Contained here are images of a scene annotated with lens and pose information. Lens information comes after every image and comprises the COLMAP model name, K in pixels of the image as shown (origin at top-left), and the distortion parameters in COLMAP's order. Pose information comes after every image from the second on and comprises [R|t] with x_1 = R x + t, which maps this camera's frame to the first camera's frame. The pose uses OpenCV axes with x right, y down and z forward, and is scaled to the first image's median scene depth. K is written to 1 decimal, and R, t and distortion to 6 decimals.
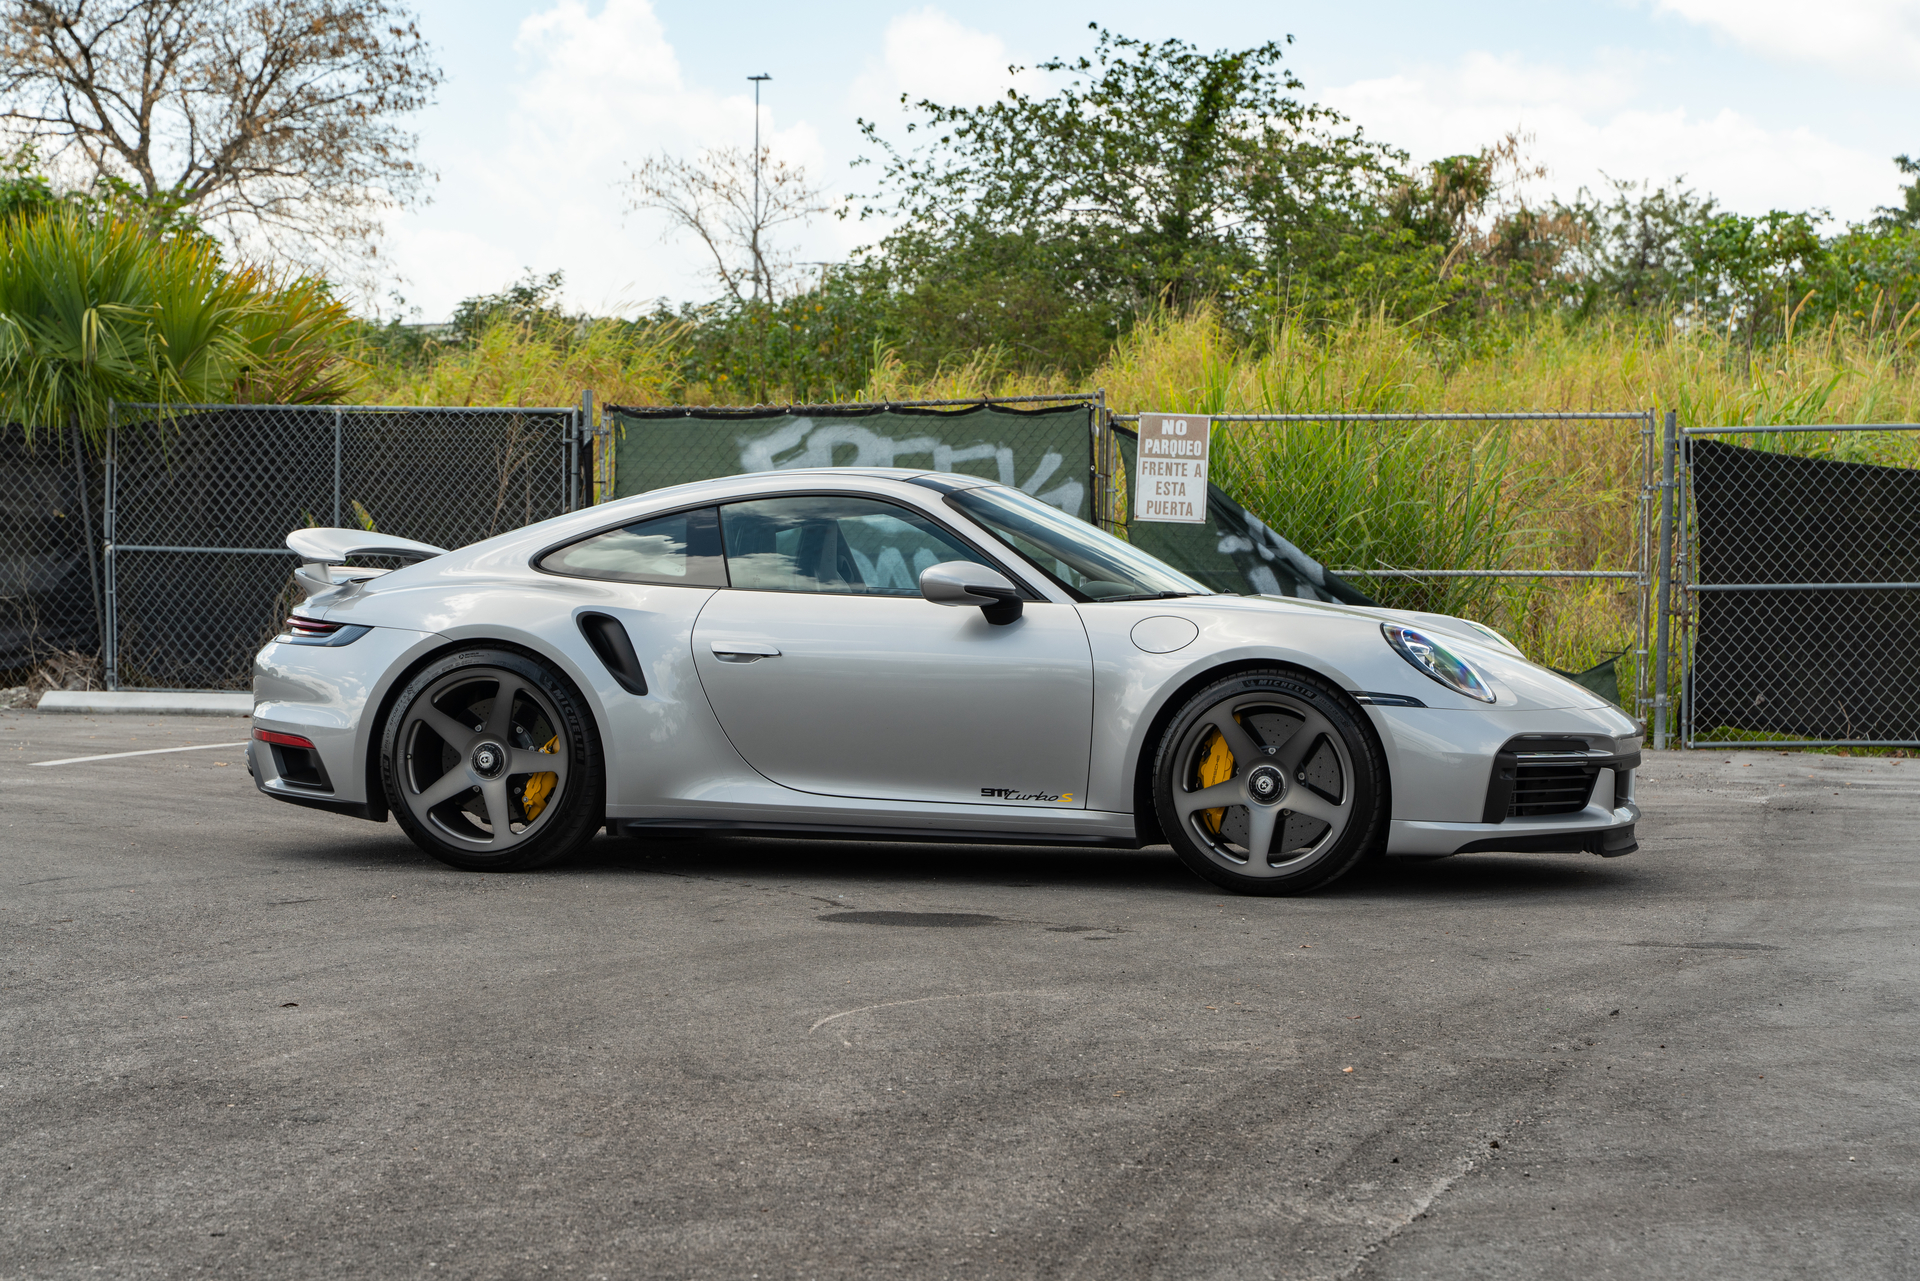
lens RADIAL K [[4004.0, 0, 953.7], [0, 4004.0, 632.9], [0, 0, 1]] dist [0.003228, 0.000000]
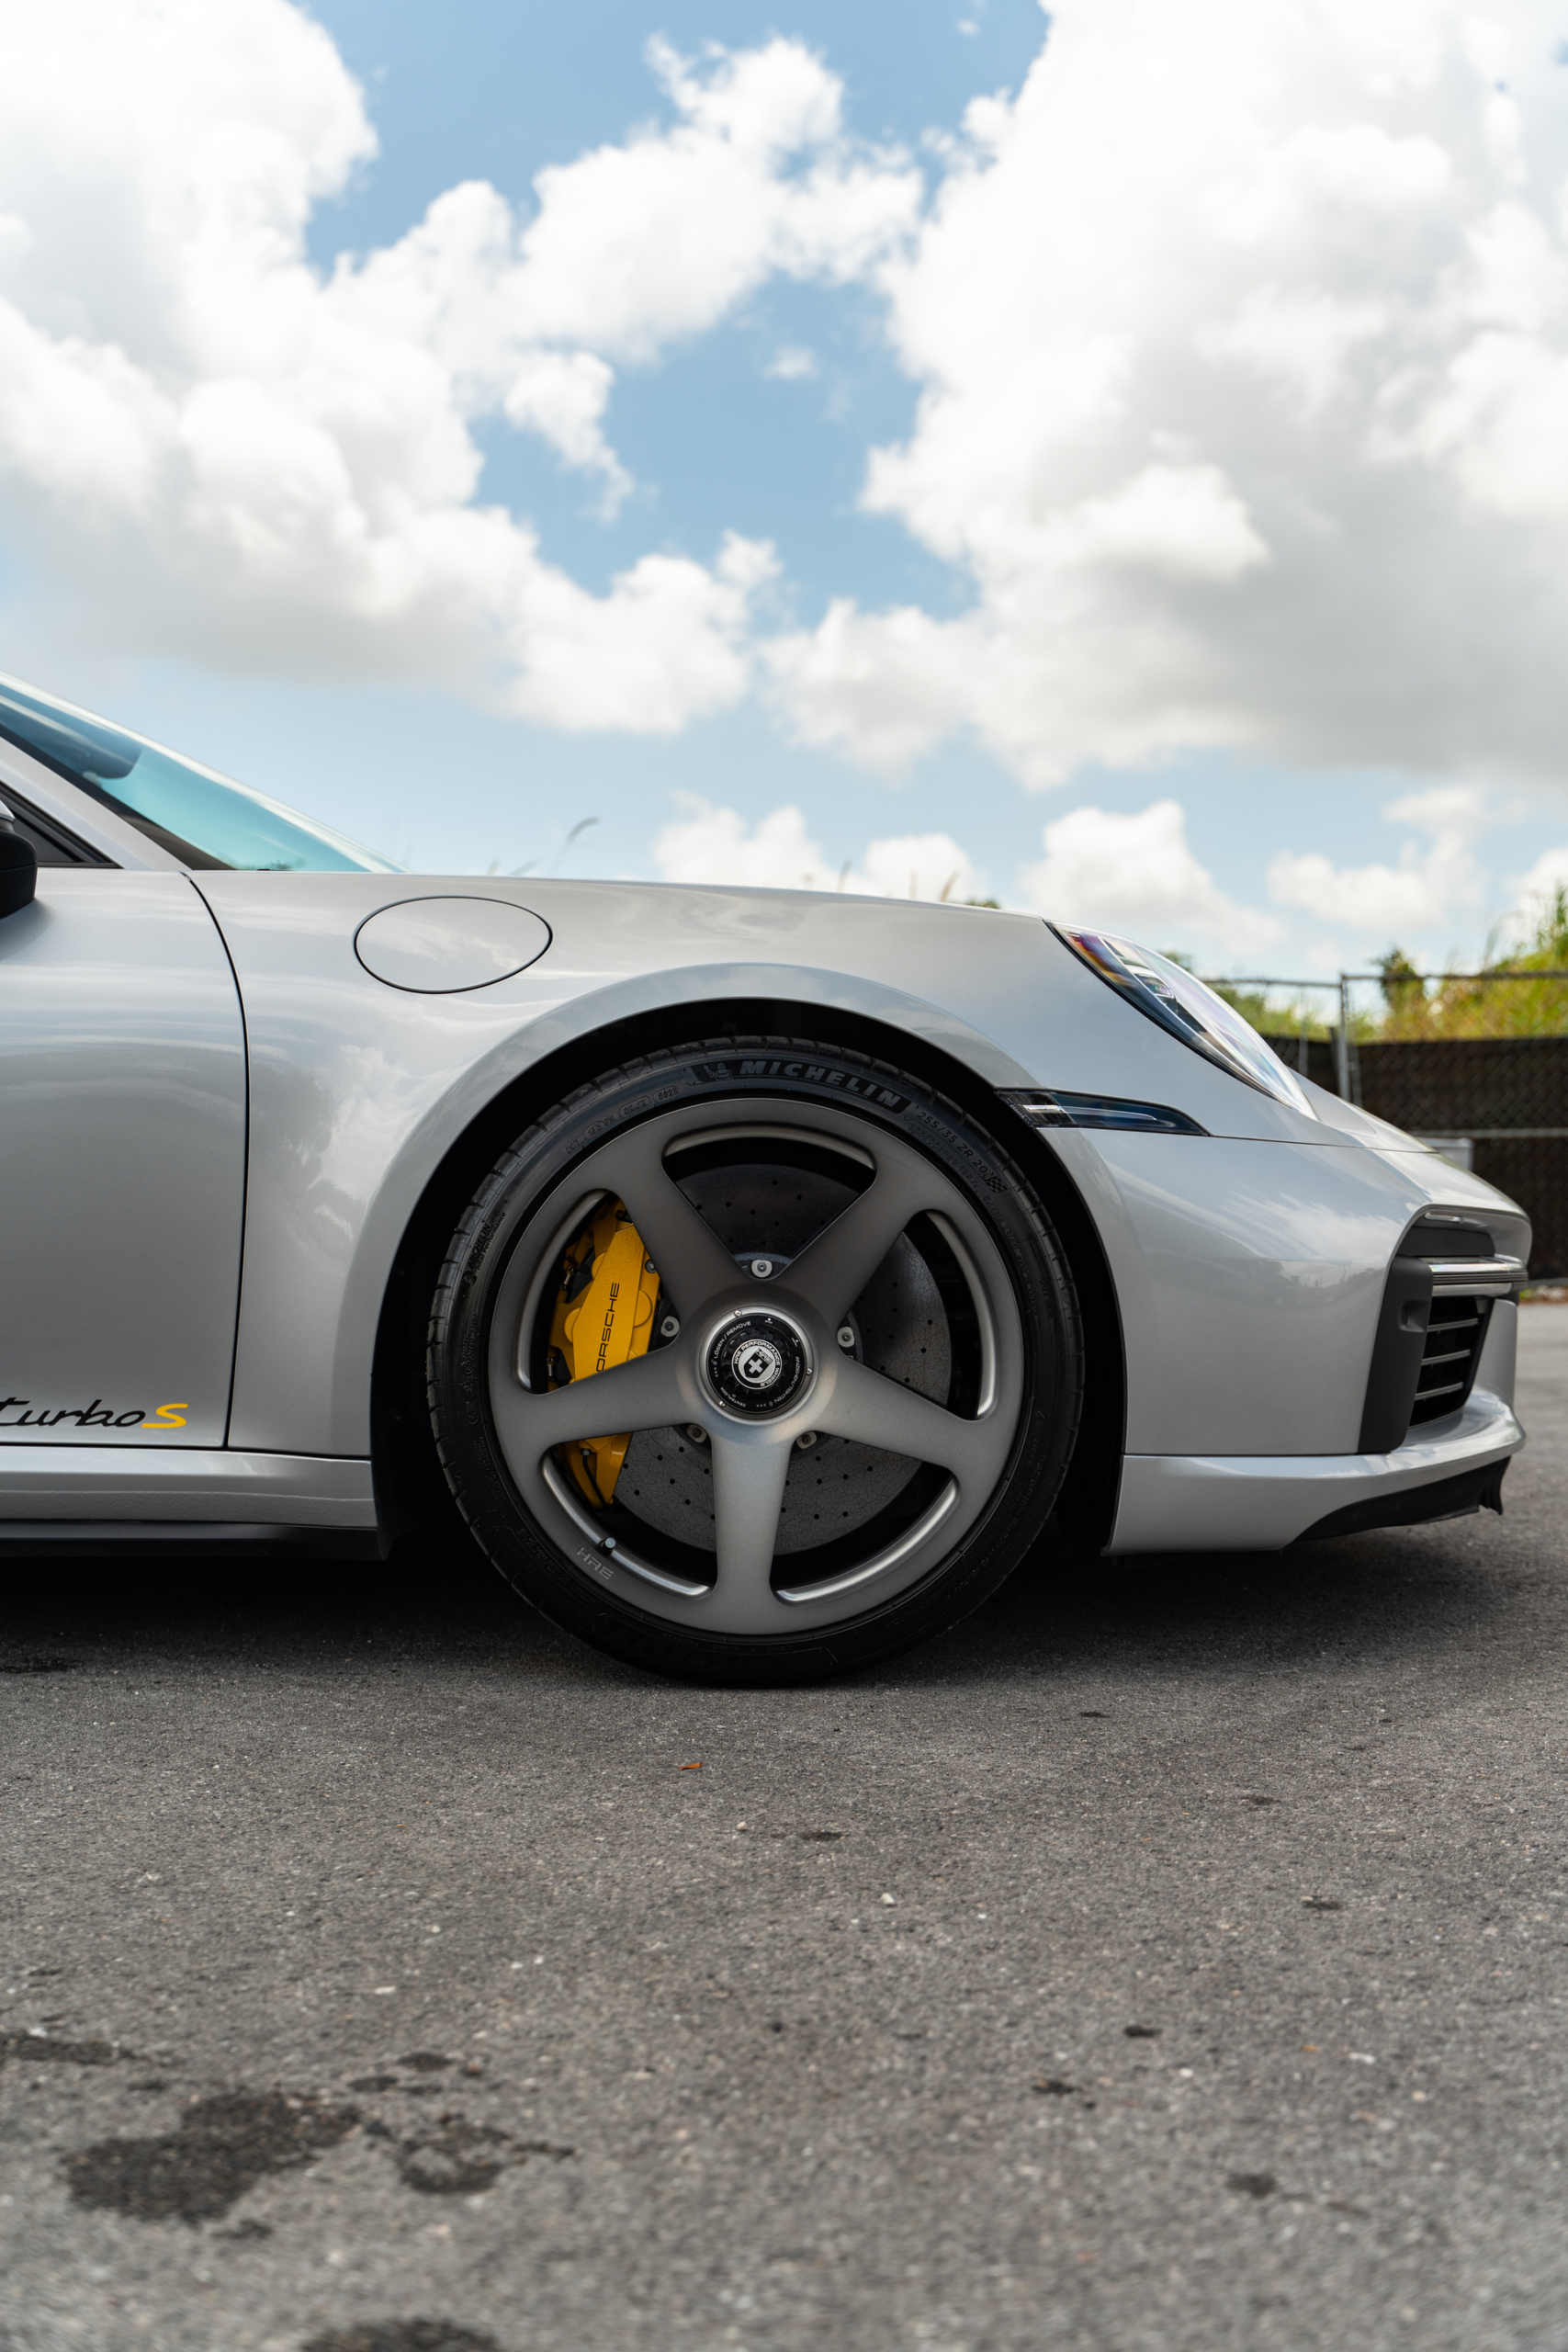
lens RADIAL K [[2442.3, 0, 784.7], [0, 2442.3, 1177.5], [0, 0, 1]] dist [-0.064152, 0.000000]
pose [[0.954692, -0.003564, 0.297574, 0.009021], [0.015665, 0.999144, -0.038289, 0.015905], [-0.297182, 0.041216, 0.953931, 0.423971]]
